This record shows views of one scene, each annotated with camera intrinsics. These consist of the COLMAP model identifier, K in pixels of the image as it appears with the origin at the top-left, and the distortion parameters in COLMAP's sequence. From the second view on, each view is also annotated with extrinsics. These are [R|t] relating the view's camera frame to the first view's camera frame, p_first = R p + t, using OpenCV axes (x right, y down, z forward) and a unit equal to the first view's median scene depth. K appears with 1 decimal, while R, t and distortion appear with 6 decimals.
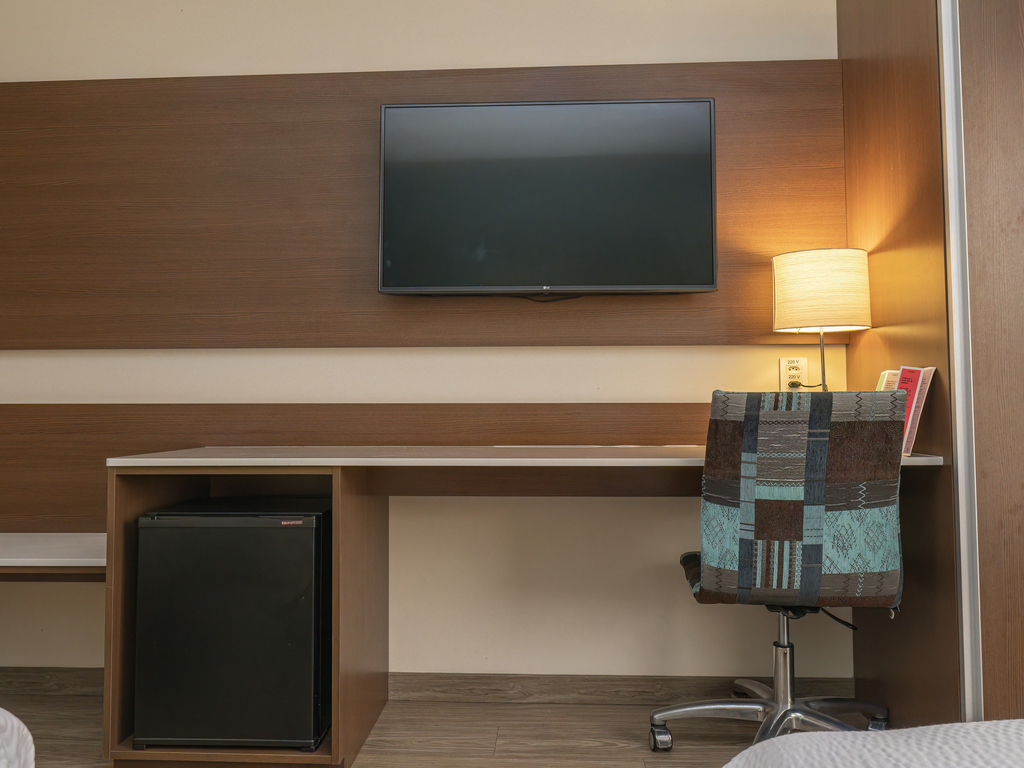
lens RADIAL K [[816.2, 0, 514.2], [0, 816.2, 379.6], [0, 0, 1]] dist [0.008961, 0.004702]
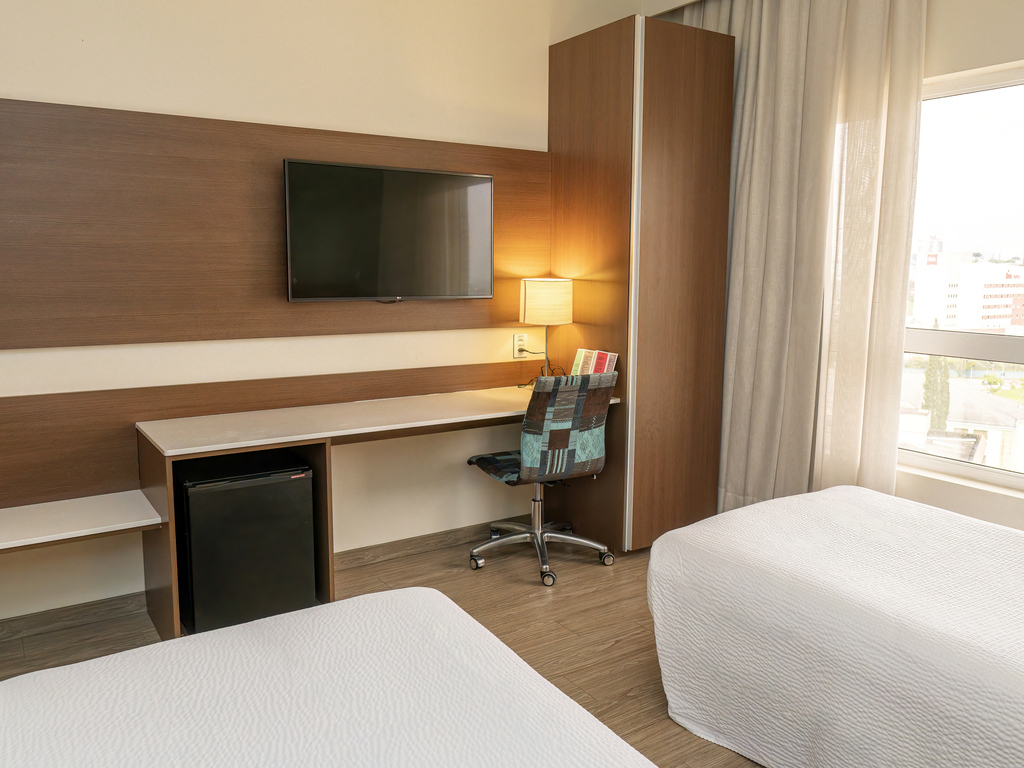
lens RADIAL K [[816.2, 0, 510.6], [0, 816.2, 383.9], [0, 0, 1]] dist [0.008961, 0.004702]
pose [[0.802430, -0.079343, 0.591449, -0.894975], [-0.030779, 0.984299, 0.173803, -0.287112], [-0.595953, -0.157669, 0.787389, -0.426900]]
